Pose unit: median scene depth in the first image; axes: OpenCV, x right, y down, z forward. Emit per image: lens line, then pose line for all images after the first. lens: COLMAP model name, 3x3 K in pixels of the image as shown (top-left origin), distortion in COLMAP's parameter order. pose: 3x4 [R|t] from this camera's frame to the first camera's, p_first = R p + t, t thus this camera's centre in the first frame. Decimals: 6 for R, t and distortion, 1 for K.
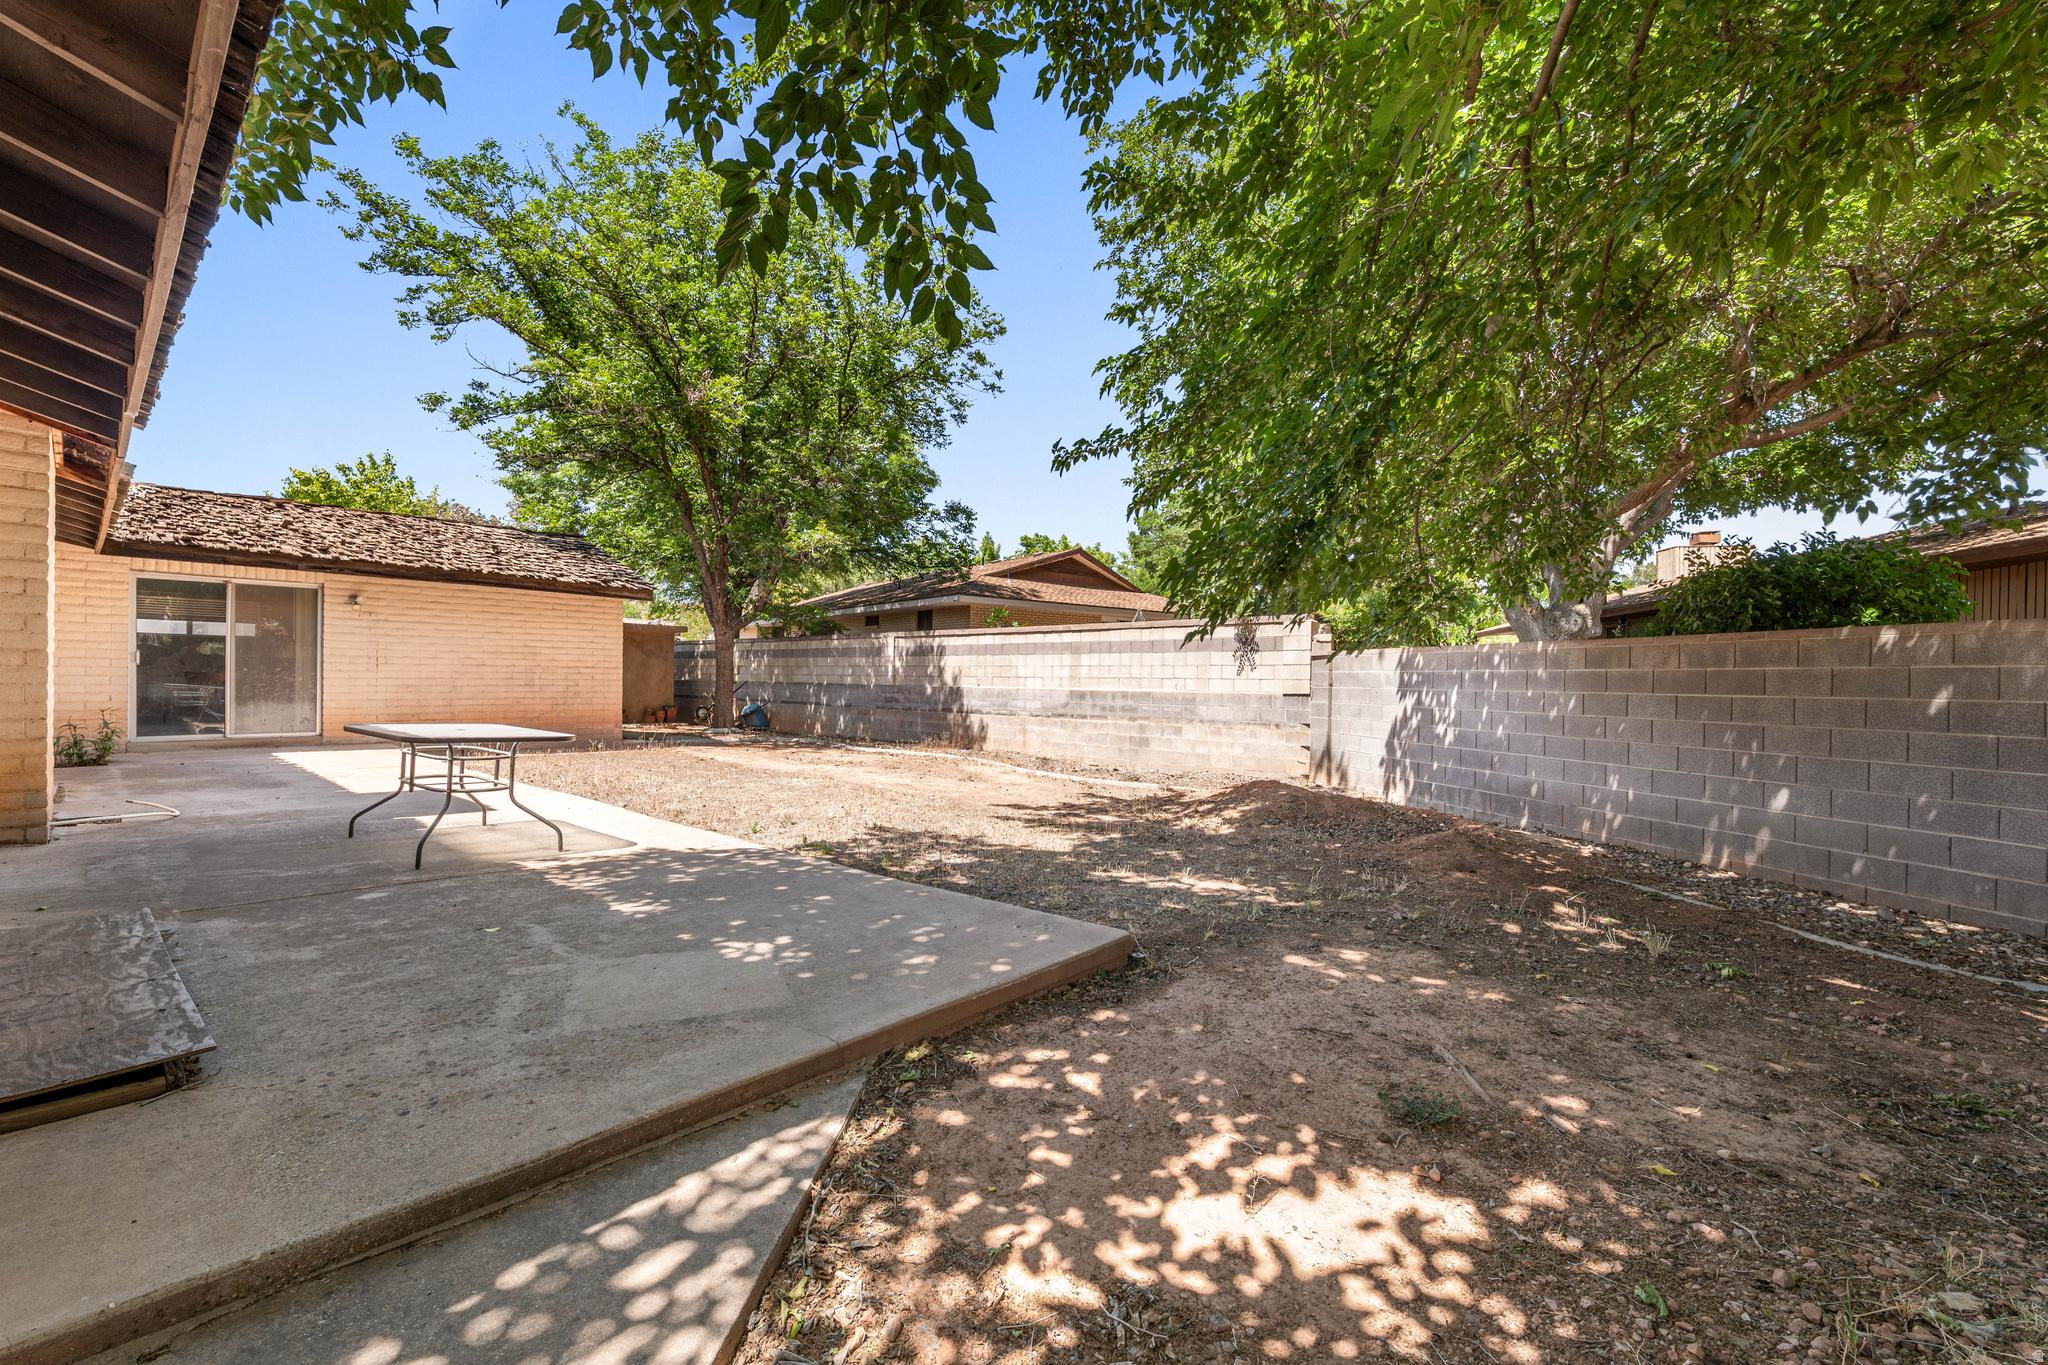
lens RADIAL K [[839.6, 0, 1024.1], [0, 839.6, 674.8], [0, 0, 1]] dist [-0.010768, 0.000095]
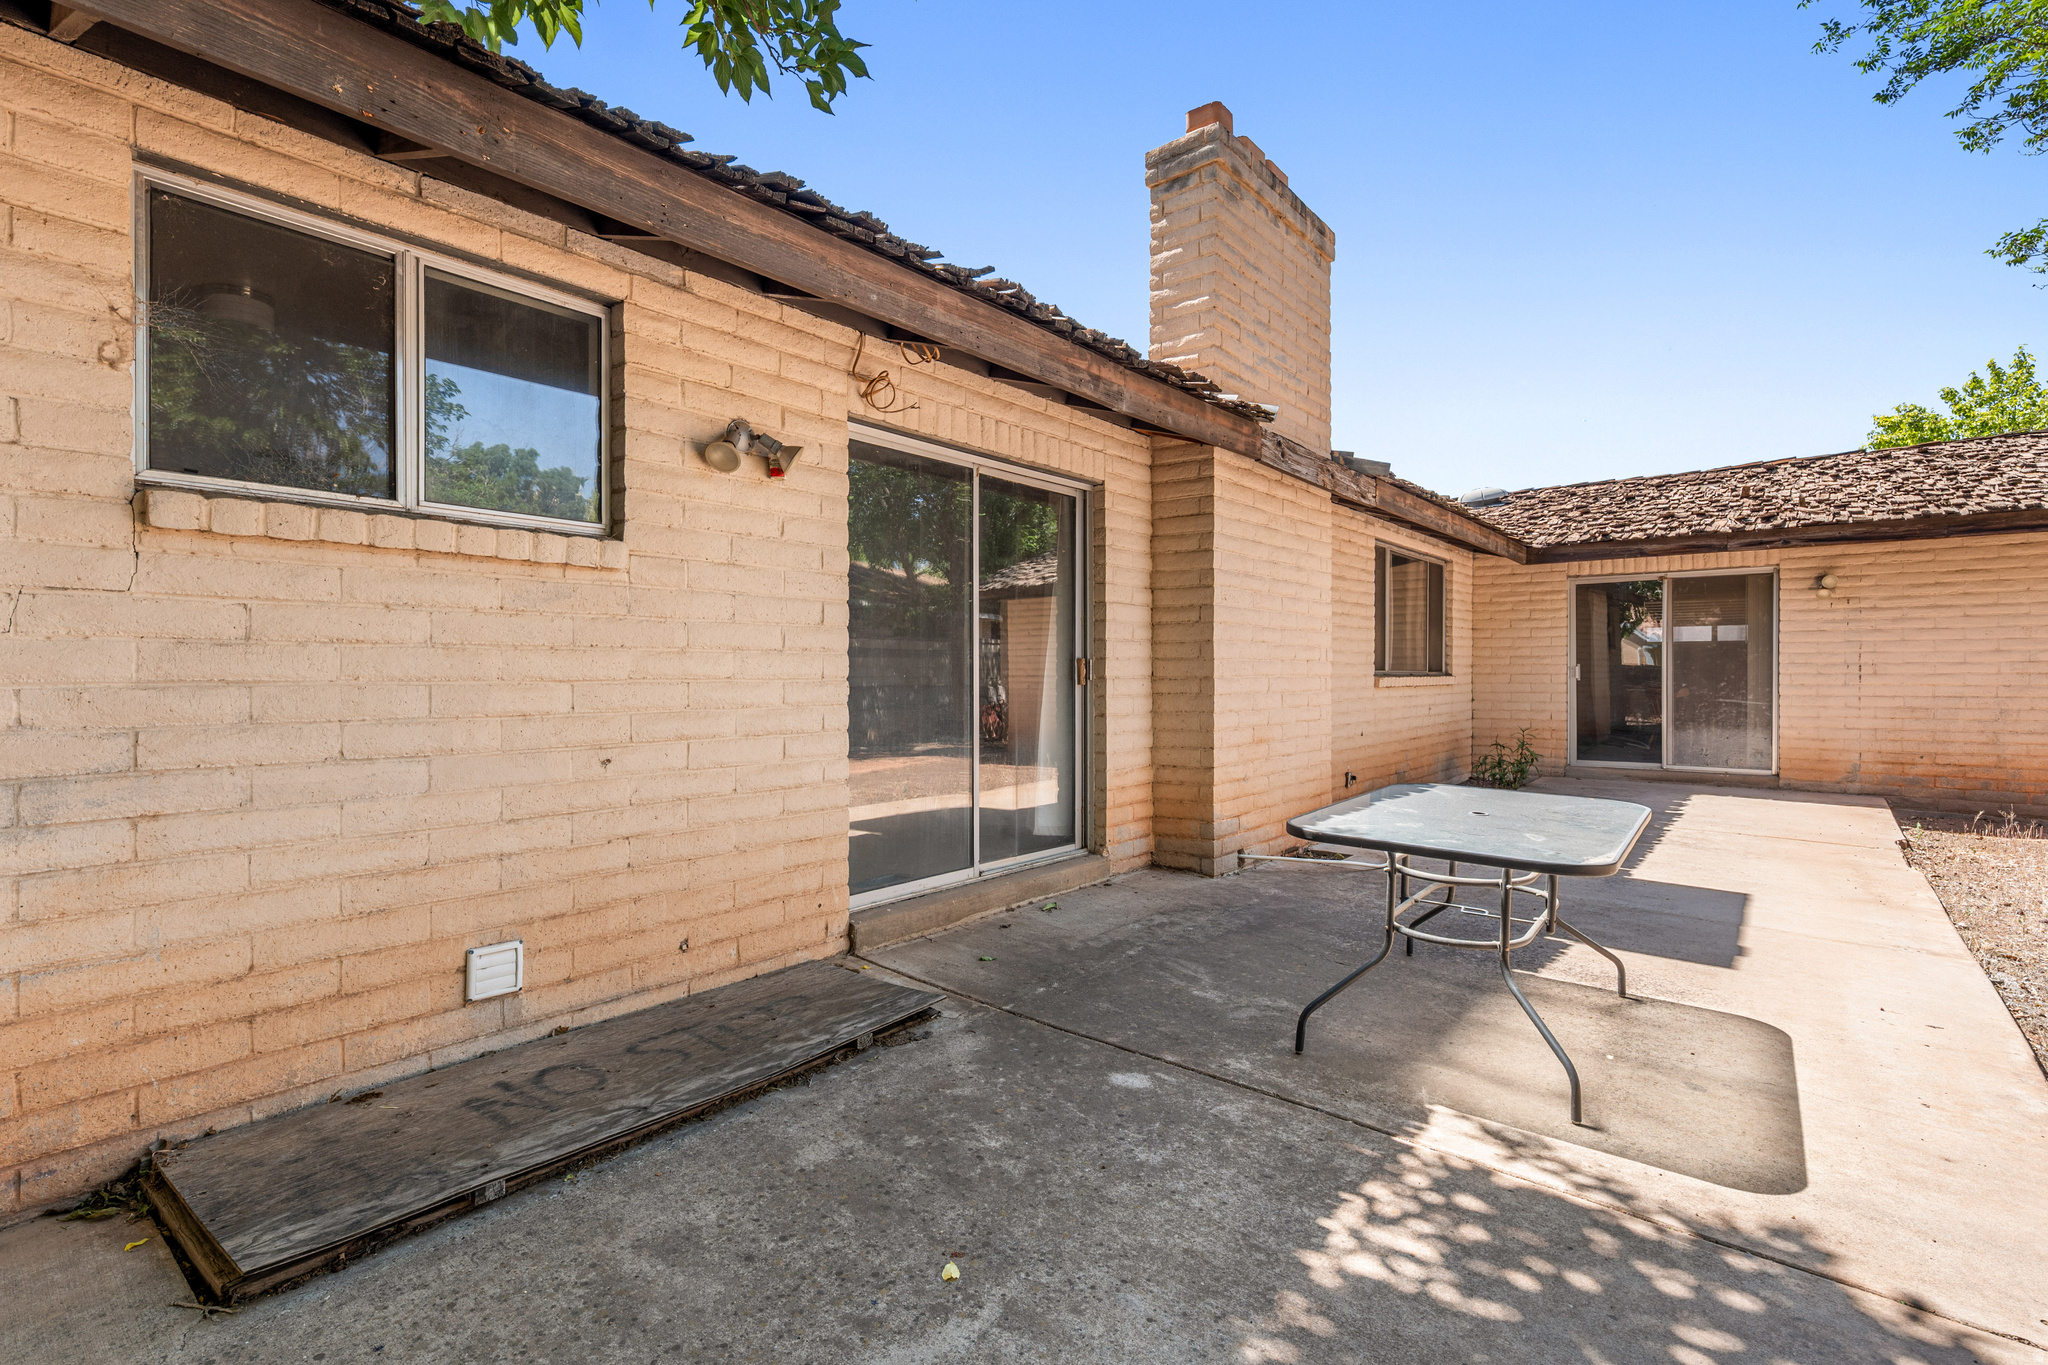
lens RADIAL K [[966.3, 0, 1026.0], [0, 966.3, 673.4], [0, 0, 1]] dist [-0.000840, -0.000868]
pose [[0.023204, -0.012442, -0.999653, -0.023841], [0.008313, 0.999890, -0.012252, -0.010671], [0.999696, -0.008026, 0.023305, 0.333774]]
